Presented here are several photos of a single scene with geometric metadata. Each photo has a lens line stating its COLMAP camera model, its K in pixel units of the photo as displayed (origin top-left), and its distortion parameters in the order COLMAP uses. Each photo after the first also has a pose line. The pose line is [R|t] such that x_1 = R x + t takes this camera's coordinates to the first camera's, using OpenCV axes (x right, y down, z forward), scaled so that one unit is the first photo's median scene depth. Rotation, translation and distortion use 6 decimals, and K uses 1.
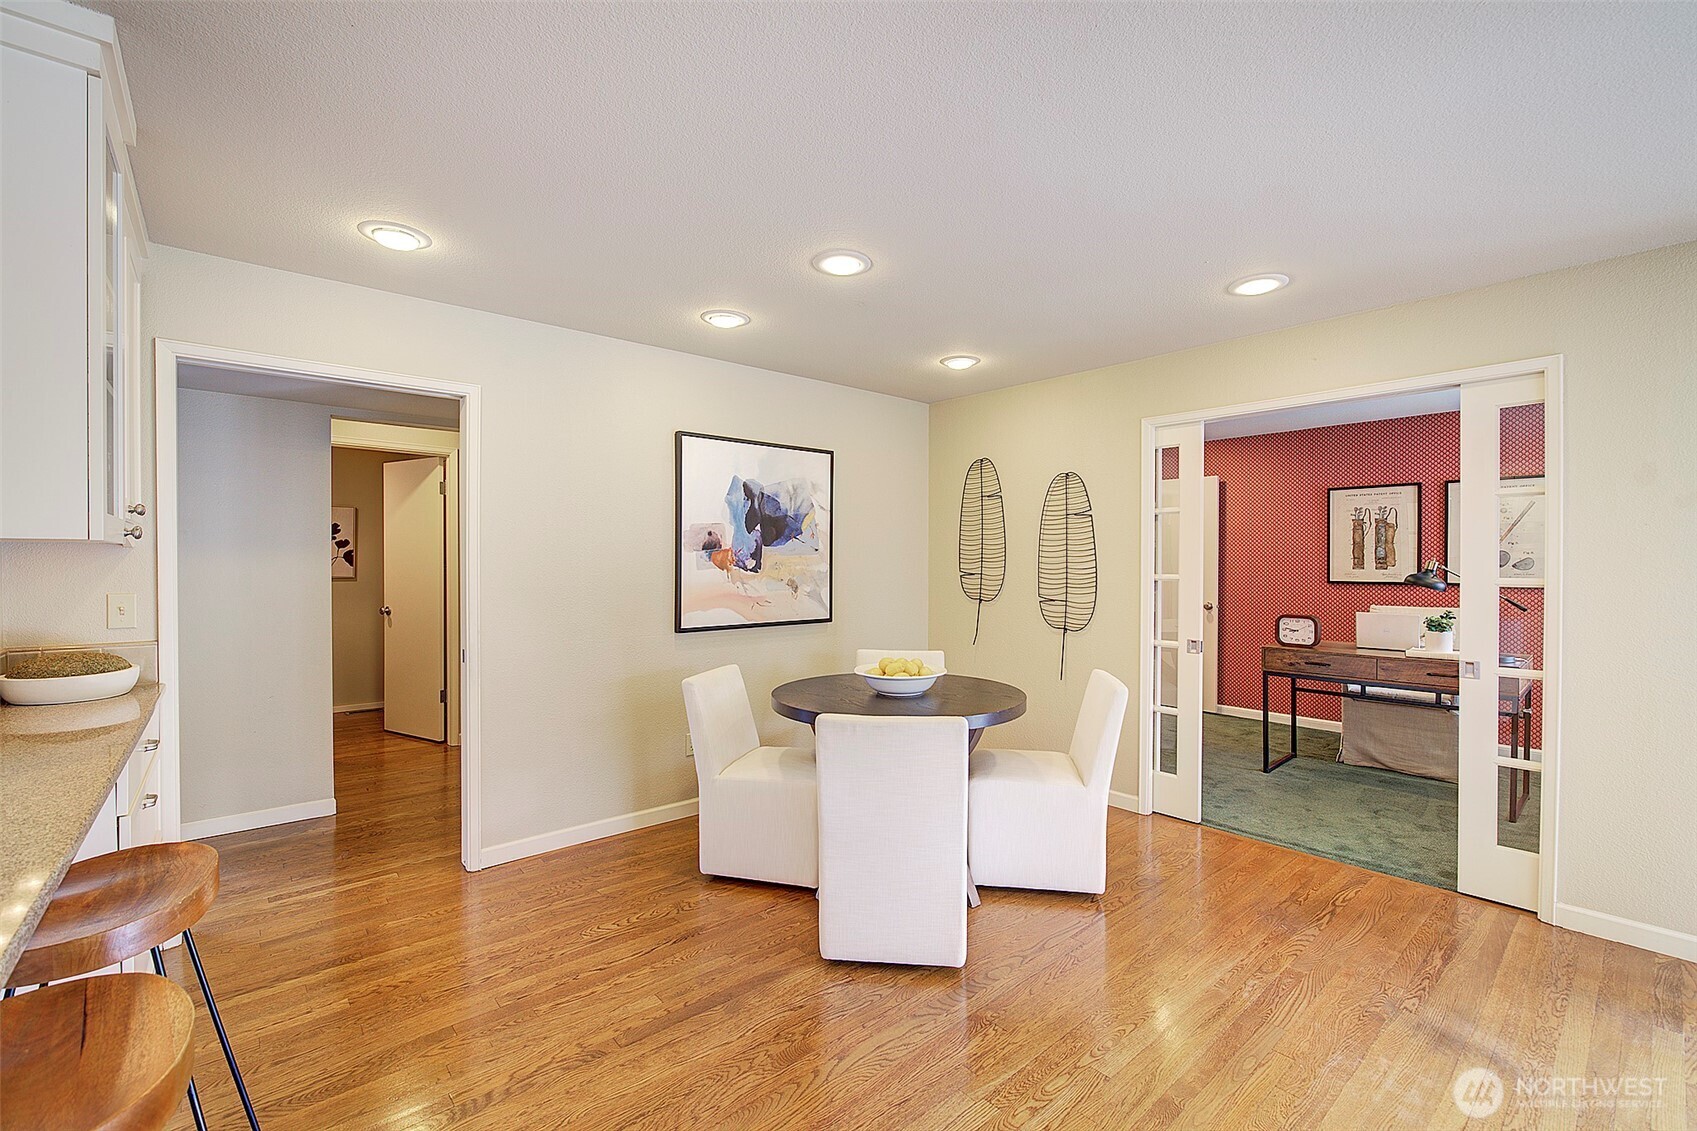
lens RADIAL K [[724.9, 0, 843.9], [0, 724.9, 569.9], [0, 0, 1]] dist [-0.013433, -0.000691]
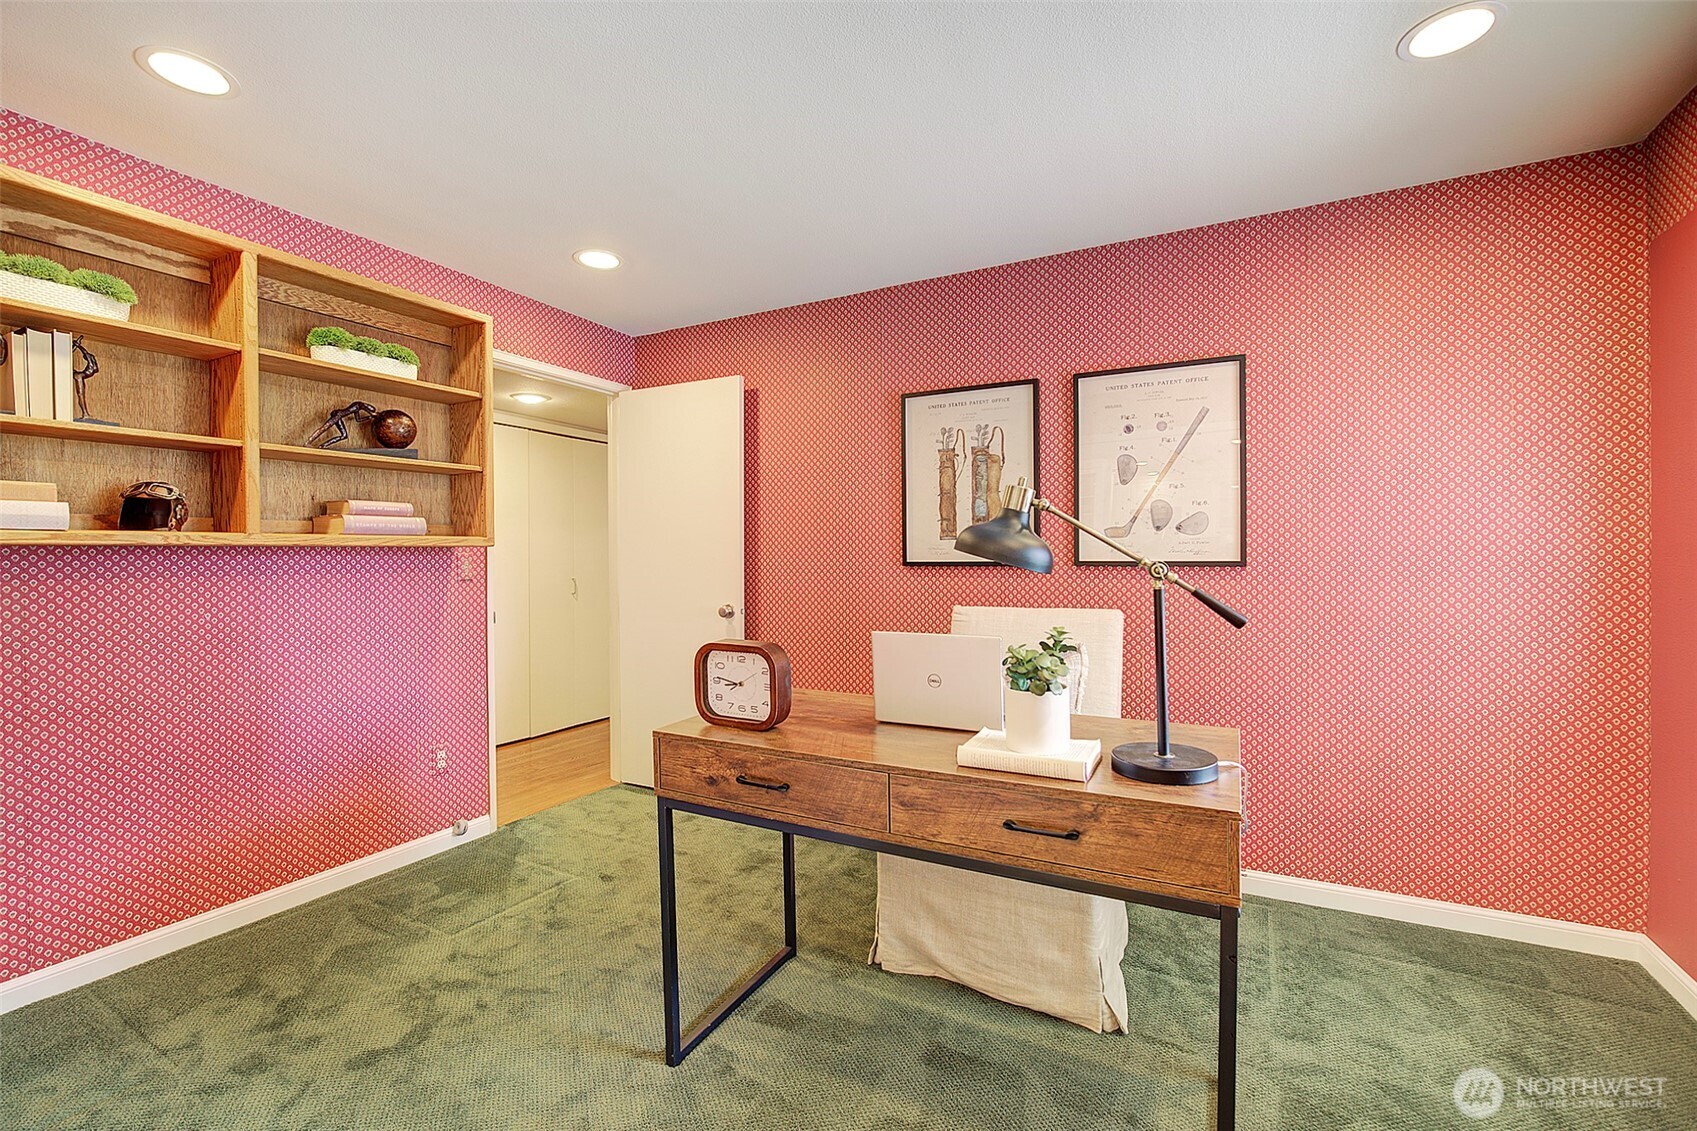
lens RADIAL K [[724.9, 0, 850.4], [0, 724.9, 561.9], [0, 0, 1]] dist [-0.013433, -0.000691]
pose [[0.933837, -0.007718, 0.357616, 0.485076], [0.009727, 0.999945, -0.003820, 0.019498], [-0.357567, 0.007045, 0.933861, 0.551796]]
